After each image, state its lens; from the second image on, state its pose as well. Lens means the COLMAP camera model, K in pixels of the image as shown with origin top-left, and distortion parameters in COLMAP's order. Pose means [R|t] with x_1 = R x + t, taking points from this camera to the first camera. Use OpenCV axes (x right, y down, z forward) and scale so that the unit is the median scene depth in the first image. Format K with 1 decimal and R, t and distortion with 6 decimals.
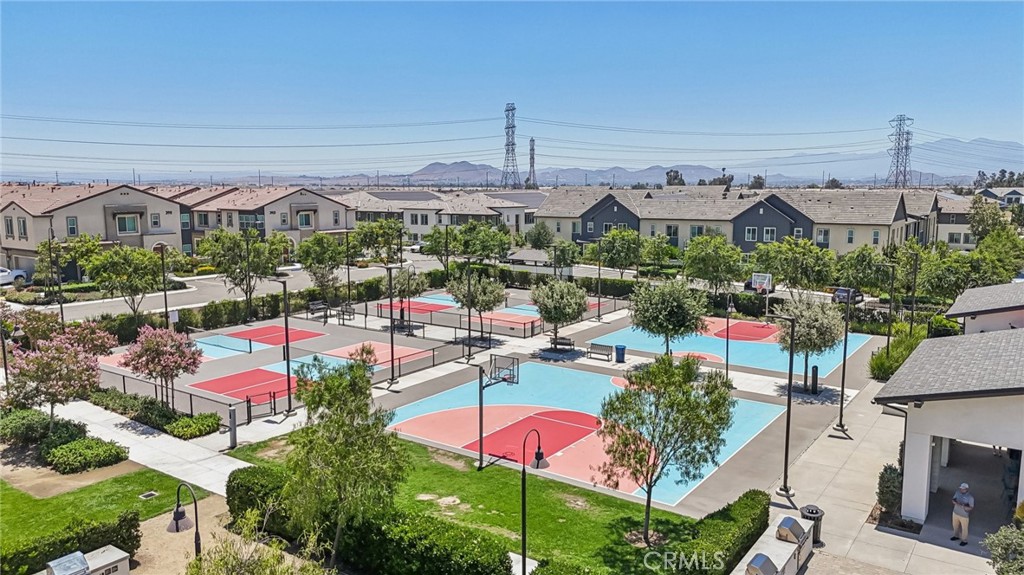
lens RADIAL K [[760.4, 0, 511.3], [0, 760.4, 286.3], [0, 0, 1]] dist [0.024843, -0.005587]
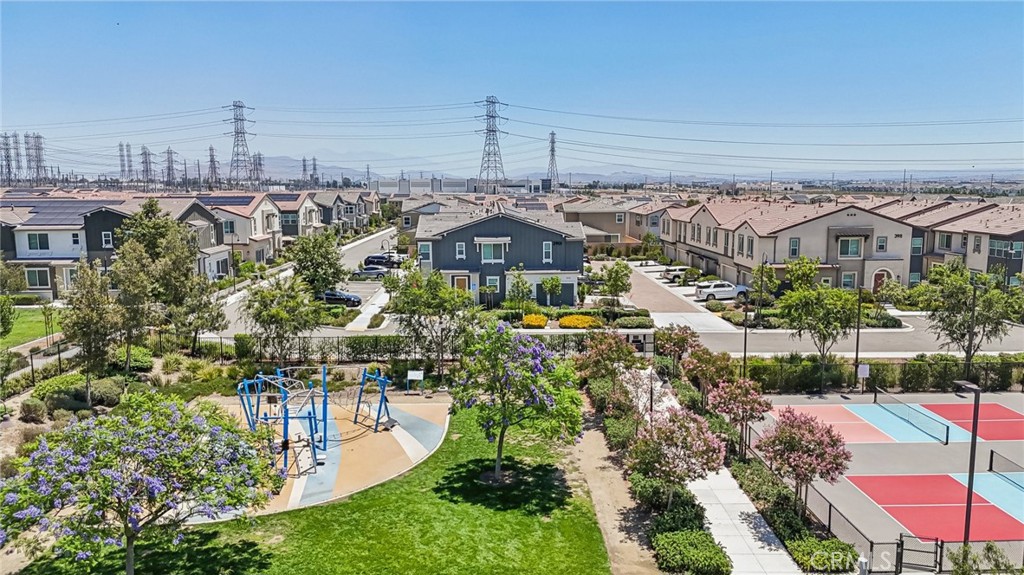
lens RADIAL K [[760.4, 0, 513.2], [0, 760.4, 285.5], [0, 0, 1]] dist [0.024843, -0.005587]
pose [[0.601857, 0.104960, -0.791676, -0.007283], [-0.105986, 0.993055, 0.051084, -0.042338], [0.791540, 0.053162, 0.608801, 0.119048]]
